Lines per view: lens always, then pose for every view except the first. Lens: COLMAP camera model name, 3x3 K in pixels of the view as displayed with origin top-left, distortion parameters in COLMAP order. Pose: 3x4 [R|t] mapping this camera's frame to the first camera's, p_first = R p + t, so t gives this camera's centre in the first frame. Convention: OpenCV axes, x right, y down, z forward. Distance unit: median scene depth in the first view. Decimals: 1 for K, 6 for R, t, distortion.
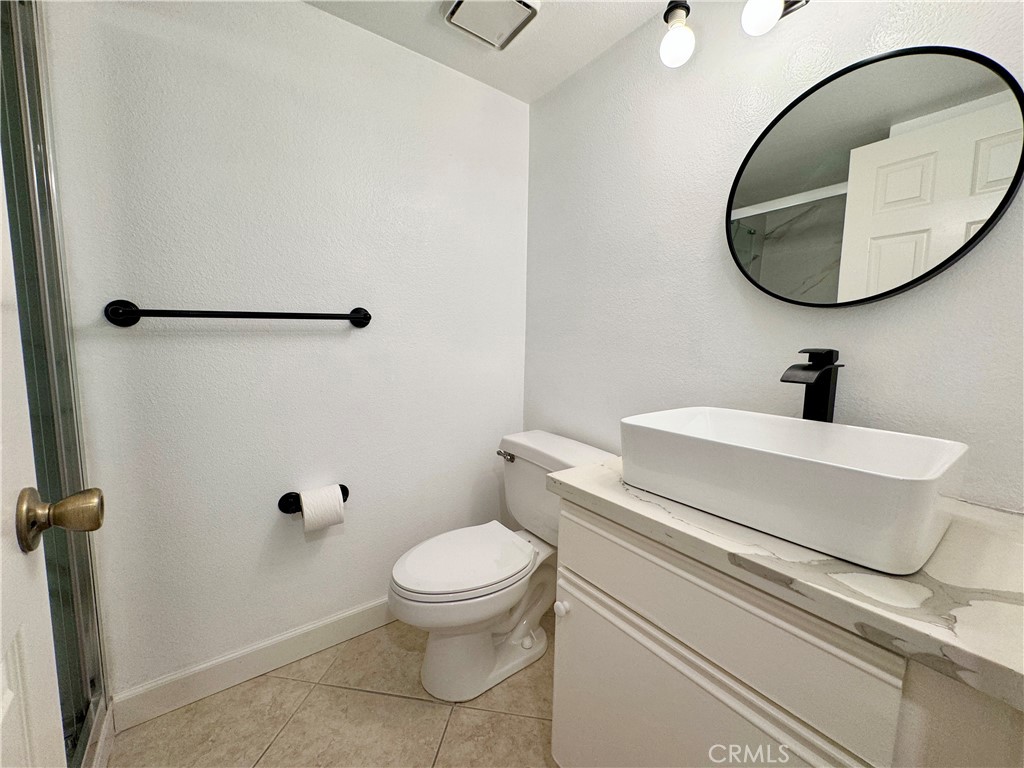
lens RADIAL K [[411.4, 0, 513.4], [0, 411.4, 379.6], [0, 0, 1]] dist [0.003015, -0.001036]
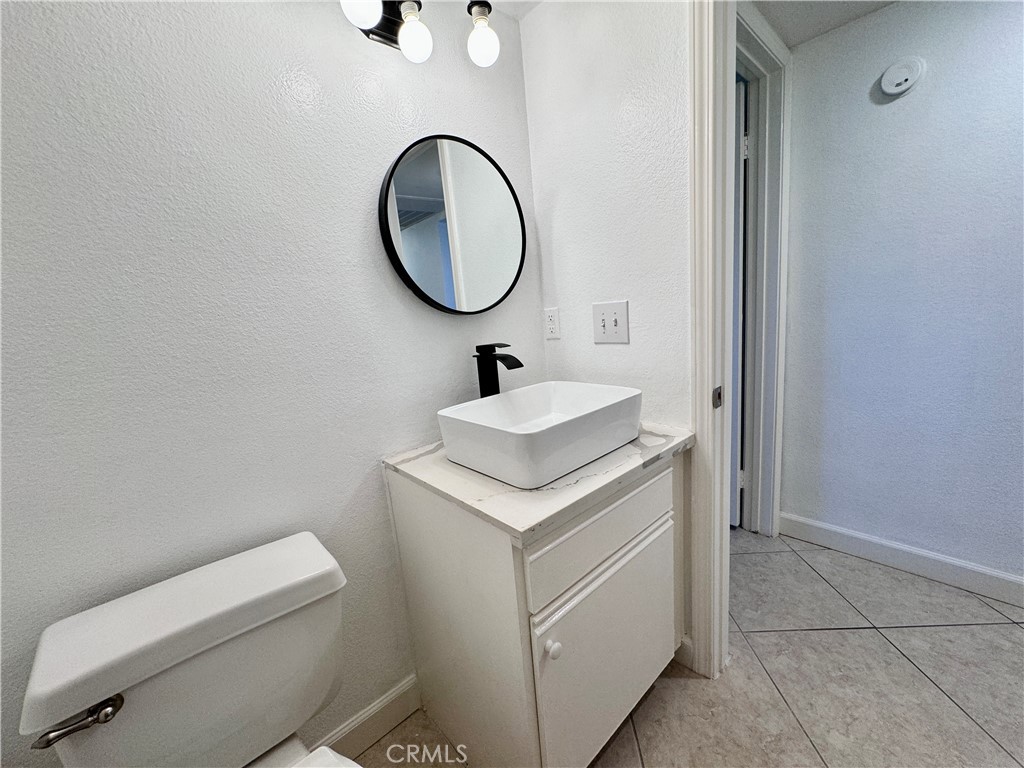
lens RADIAL K [[411.4, 0, 514.9], [0, 411.4, 386.5], [0, 0, 1]] dist [0.003015, -0.001036]
pose [[-0.107755, -0.195053, 0.974855, -0.708894], [0.175911, 0.961352, 0.211795, -0.234540], [-0.978491, 0.194310, -0.069279, 1.120160]]
